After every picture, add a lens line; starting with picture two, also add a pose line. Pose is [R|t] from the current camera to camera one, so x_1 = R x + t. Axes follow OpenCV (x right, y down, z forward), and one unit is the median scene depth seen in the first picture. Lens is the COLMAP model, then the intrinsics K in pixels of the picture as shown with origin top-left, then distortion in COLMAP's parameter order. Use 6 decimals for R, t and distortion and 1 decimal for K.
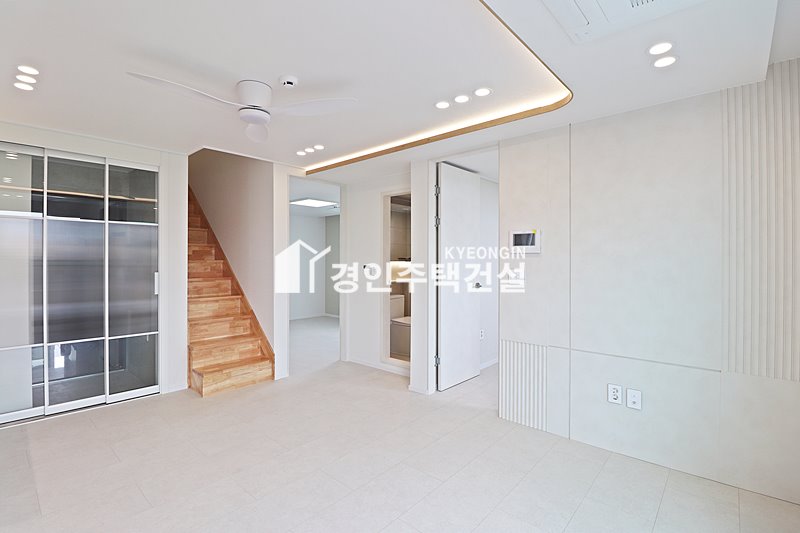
lens RADIAL K [[368.4, 0, 398.7], [0, 368.4, 261.6], [0, 0, 1]] dist [-0.000518, -0.013594]
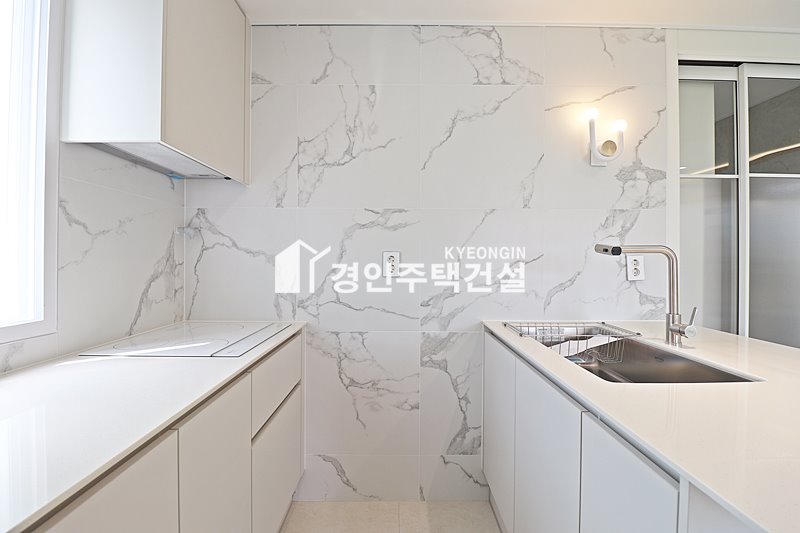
lens RADIAL K [[368.4, 0, 398.7], [0, 368.4, 261.6], [0, 0, 1]] dist [-0.000518, -0.013594]
pose [[0.667200, 0.001591, -0.744877, -0.701576], [-0.003342, 0.999994, -0.000857, 0.026157], [0.744871, 0.003061, 0.667202, 0.099711]]
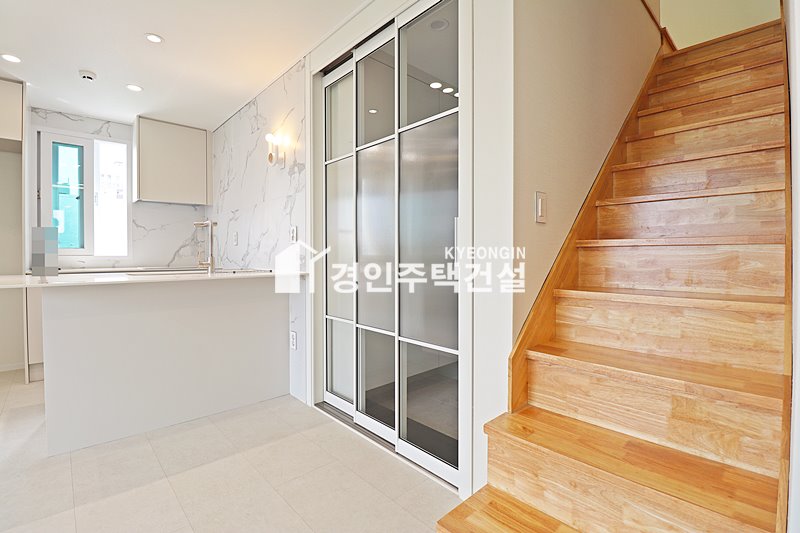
lens RADIAL K [[368.4, 0, 398.7], [0, 368.4, 261.6], [0, 0, 1]] dist [-0.000518, -0.013594]
pose [[-0.100034, 0.014957, -0.994872, -0.195533], [-0.002547, 0.999880, 0.015288, 0.070968], [0.994981, 0.004063, -0.099984, 0.897162]]
